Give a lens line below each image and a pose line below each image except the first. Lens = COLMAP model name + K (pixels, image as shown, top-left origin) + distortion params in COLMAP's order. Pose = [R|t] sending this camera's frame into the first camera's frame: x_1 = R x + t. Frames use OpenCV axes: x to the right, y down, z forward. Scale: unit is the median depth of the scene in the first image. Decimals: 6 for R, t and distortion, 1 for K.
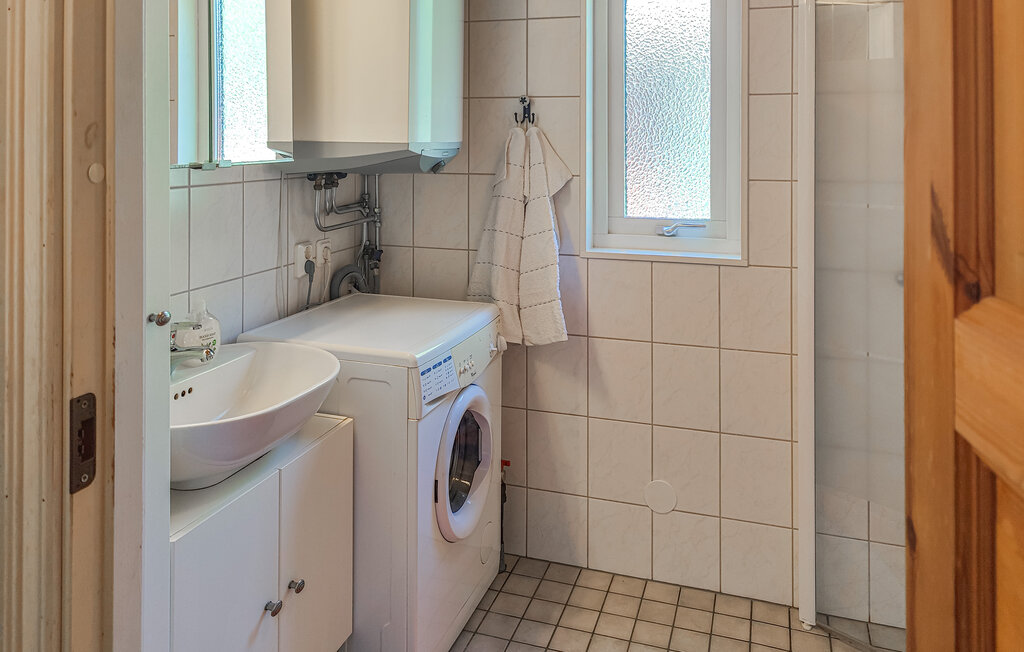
lens RADIAL K [[700.3, 0, 512.0], [0, 700.3, 326.0], [0, 0, 1]] dist [0.003173, 0.000644]
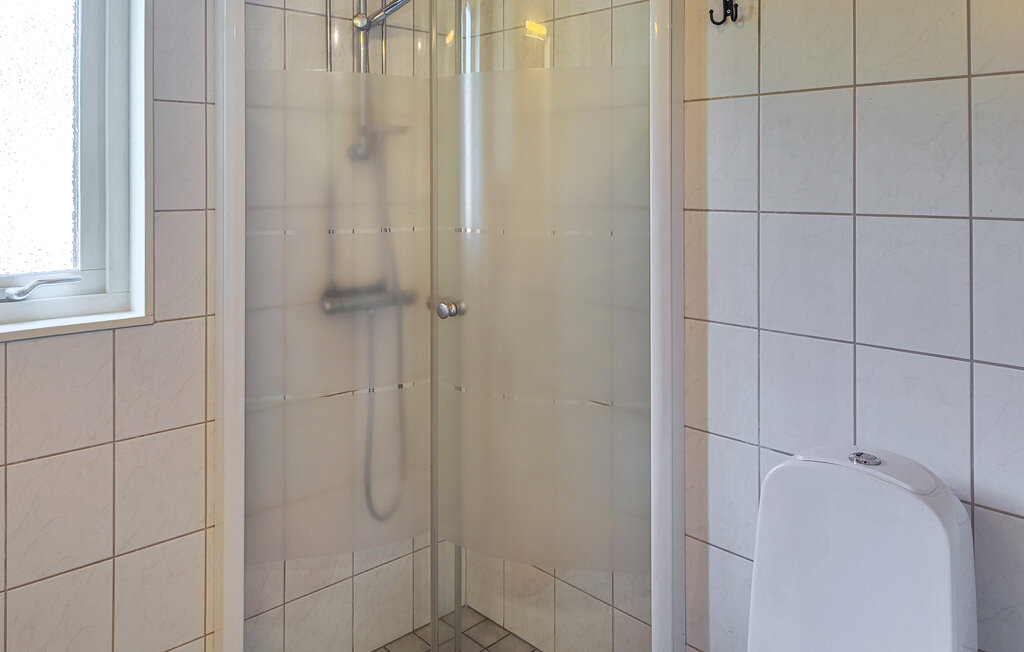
lens RADIAL K [[759.0, 0, 512.0], [0, 759.0, 326.0], [0, 0, 1]] dist [-0.000026, 0.000051]
pose [[0.457844, -0.149105, 0.876440, -0.233584], [0.231926, 0.971731, 0.044161, -0.030143], [-0.858248, 0.183050, 0.479482, 0.282148]]
